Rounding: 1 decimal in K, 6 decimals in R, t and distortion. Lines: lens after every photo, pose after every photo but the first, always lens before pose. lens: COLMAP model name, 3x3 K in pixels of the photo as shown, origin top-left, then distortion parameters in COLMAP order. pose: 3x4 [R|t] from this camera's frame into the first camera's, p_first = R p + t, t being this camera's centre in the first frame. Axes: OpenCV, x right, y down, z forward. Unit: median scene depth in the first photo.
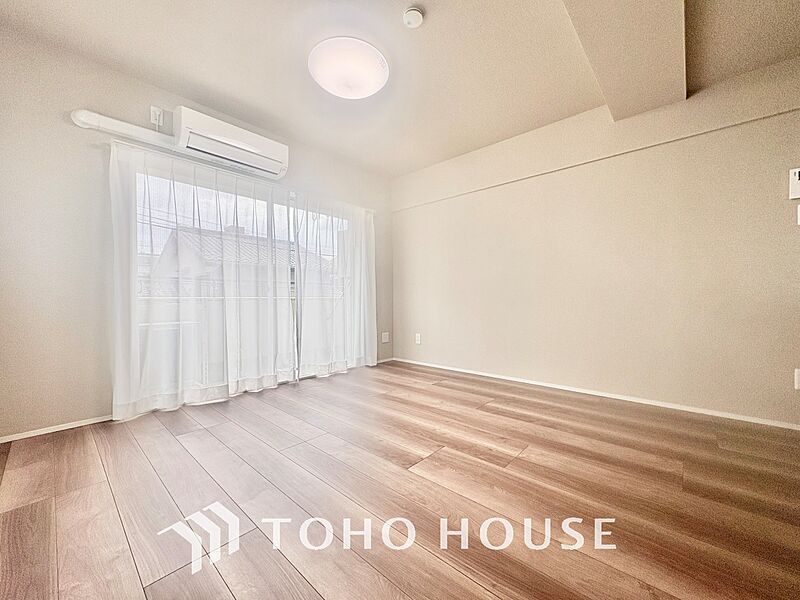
lens RADIAL K [[318.0, 0, 401.0], [0, 318.0, 301.7], [0, 0, 1]] dist [0.002540, -0.000847]
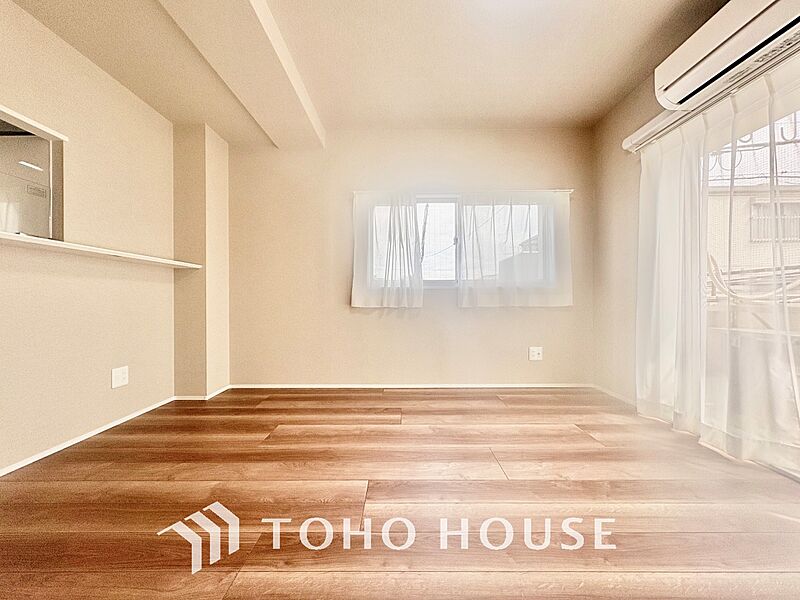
lens RADIAL K [[318.0, 0, 398.0], [0, 318.0, 299.3], [0, 0, 1]] dist [0.002540, -0.000847]
pose [[-0.749944, 0.006663, -0.661468, 0.383650], [0.000131, 0.999951, 0.009924, -0.012159], [0.661502, 0.007356, -0.749908, 1.175945]]
